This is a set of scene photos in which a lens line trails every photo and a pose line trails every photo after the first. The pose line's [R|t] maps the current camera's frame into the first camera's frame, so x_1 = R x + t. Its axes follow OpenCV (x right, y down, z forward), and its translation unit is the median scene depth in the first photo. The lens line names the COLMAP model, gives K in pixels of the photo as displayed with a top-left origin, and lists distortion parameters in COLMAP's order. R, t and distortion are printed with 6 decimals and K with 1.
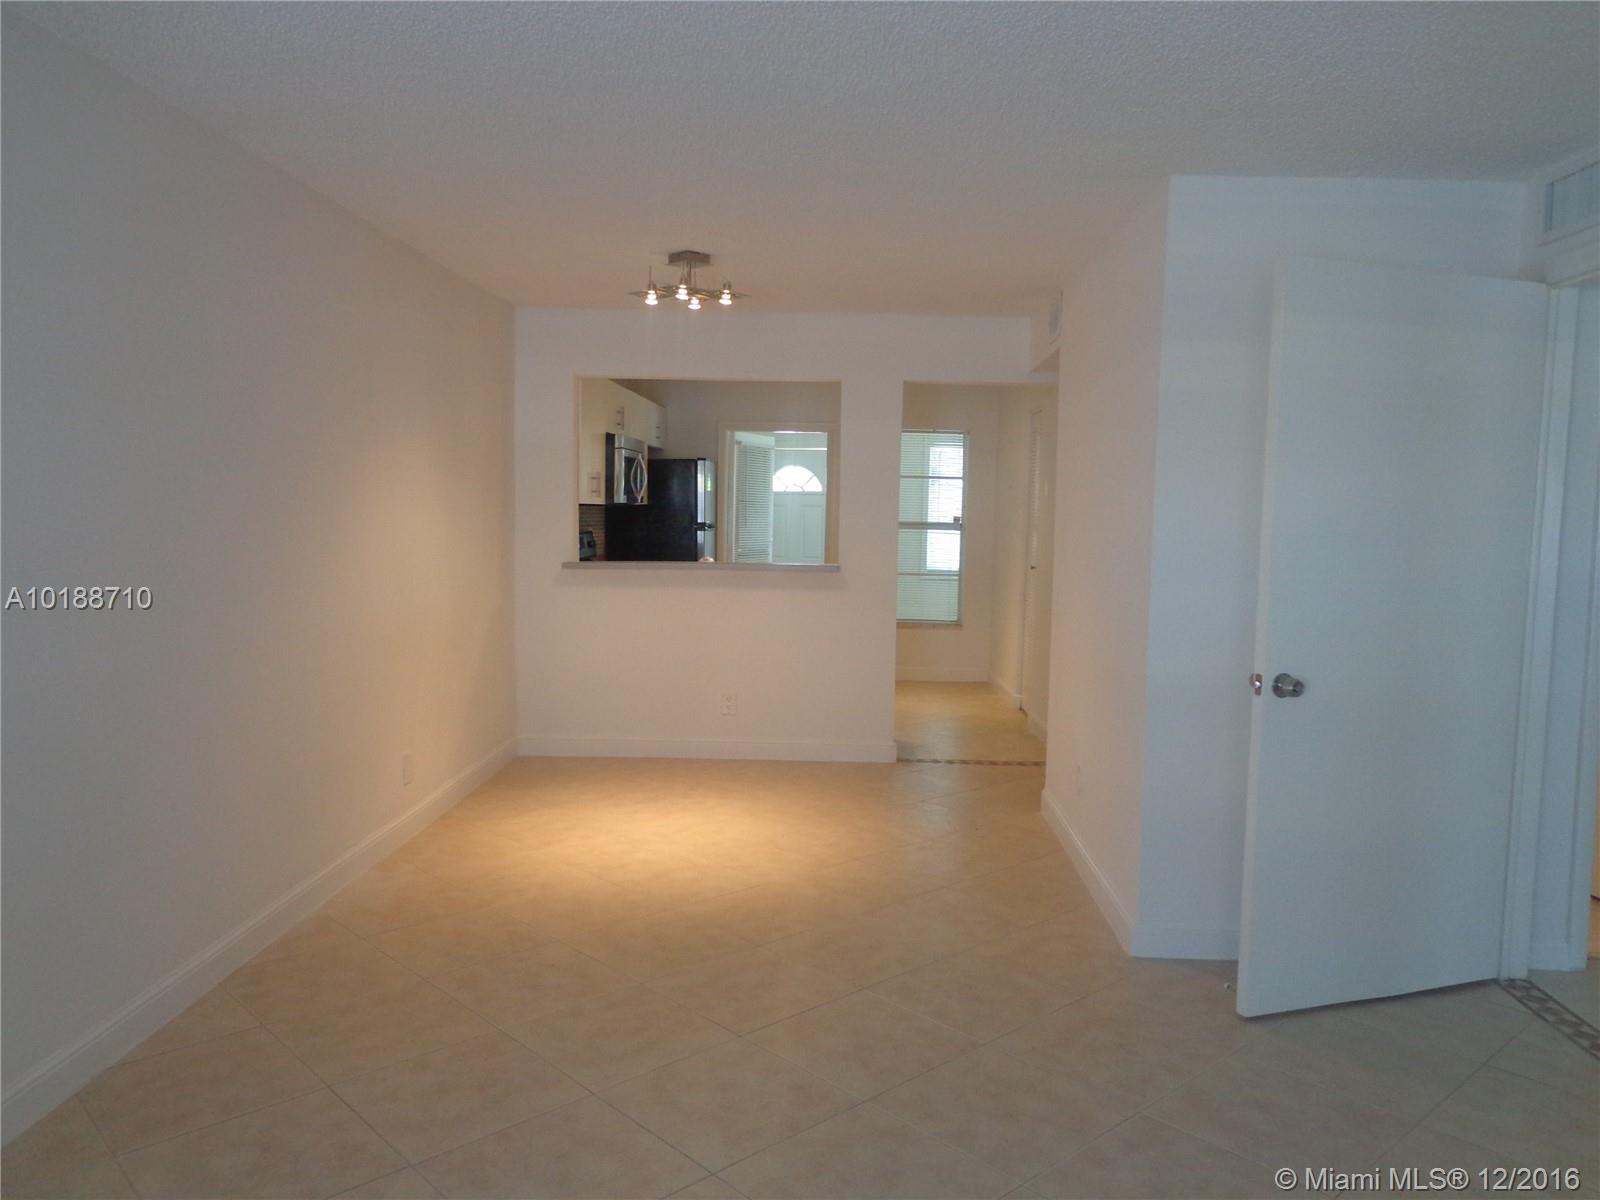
lens RADIAL K [[1146.9, 0, 800.0], [0, 1146.9, 600.0], [0, 0, 1]] dist [-0.036576, 0.000658]
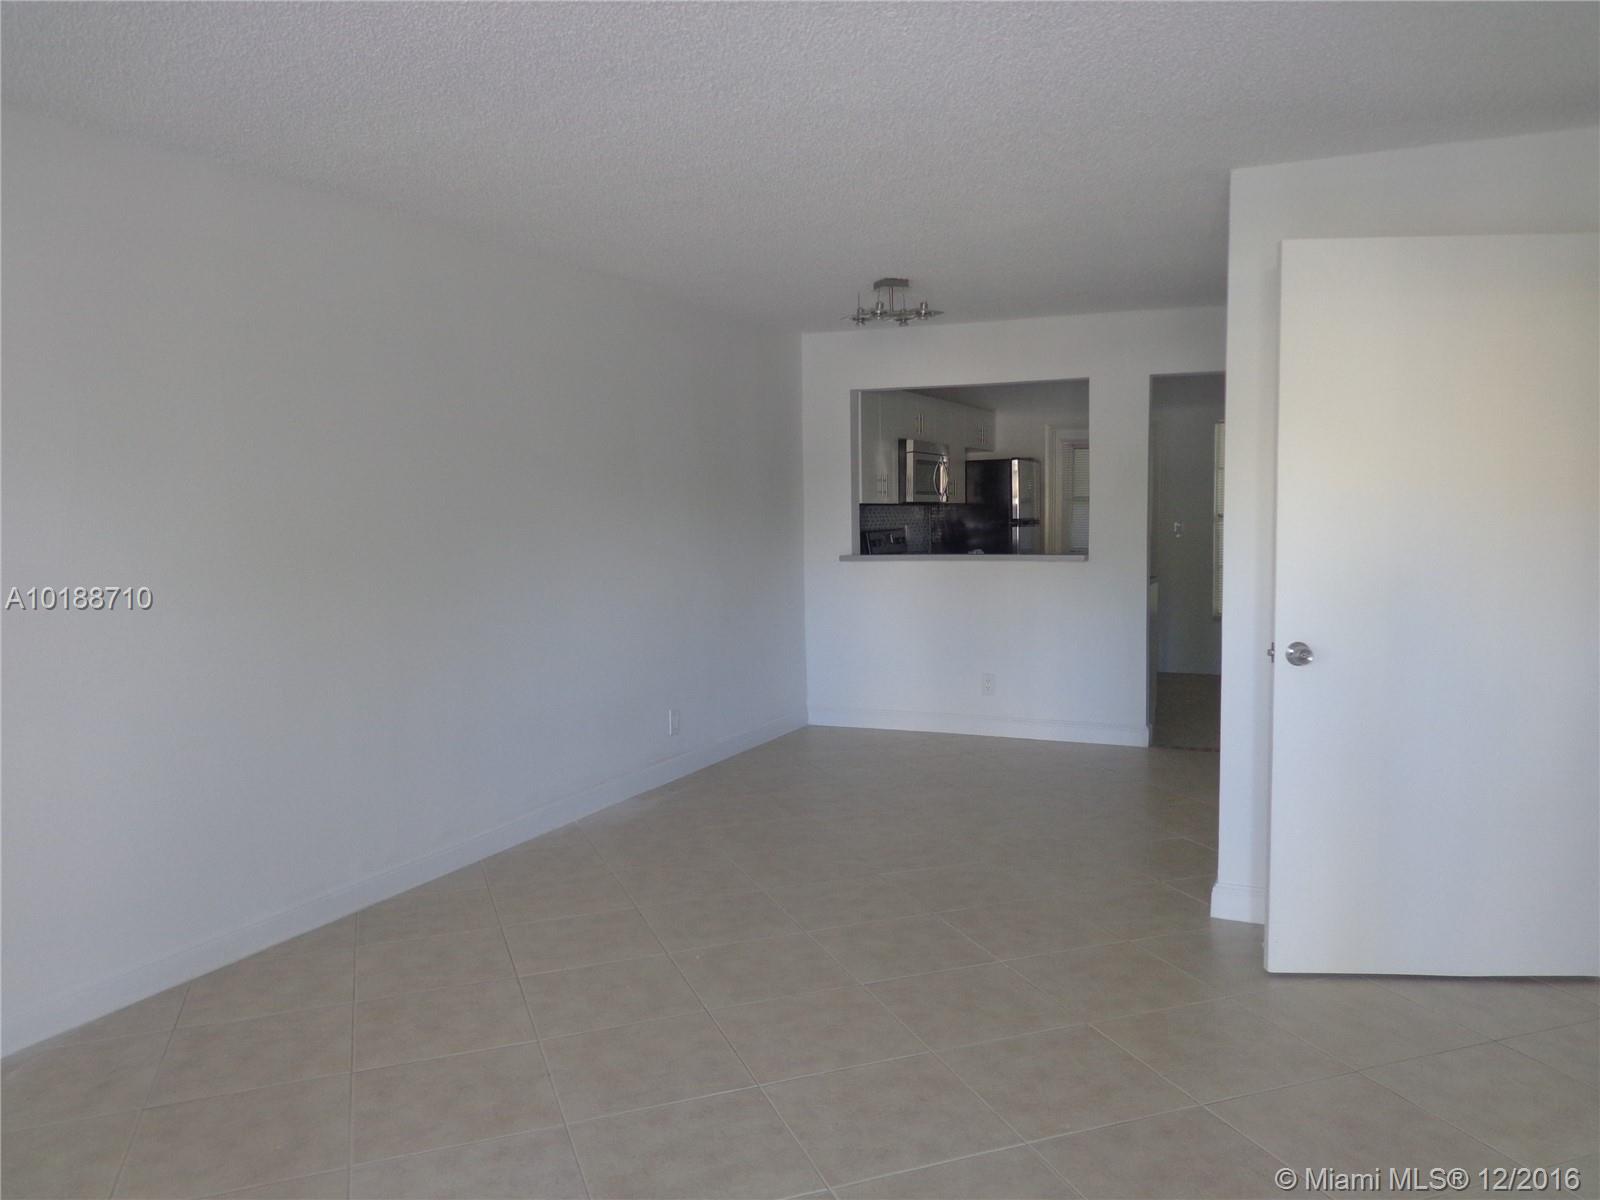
lens RADIAL K [[1146.9, 0, 800.0], [0, 1146.9, 600.0], [0, 0, 1]] dist [-0.036576, 0.000658]
pose [[0.923248, 0.002887, -0.384195, 0.191359], [-0.004215, 0.999988, -0.002614, 0.014441], [0.384182, 0.004033, 0.923248, -0.063330]]
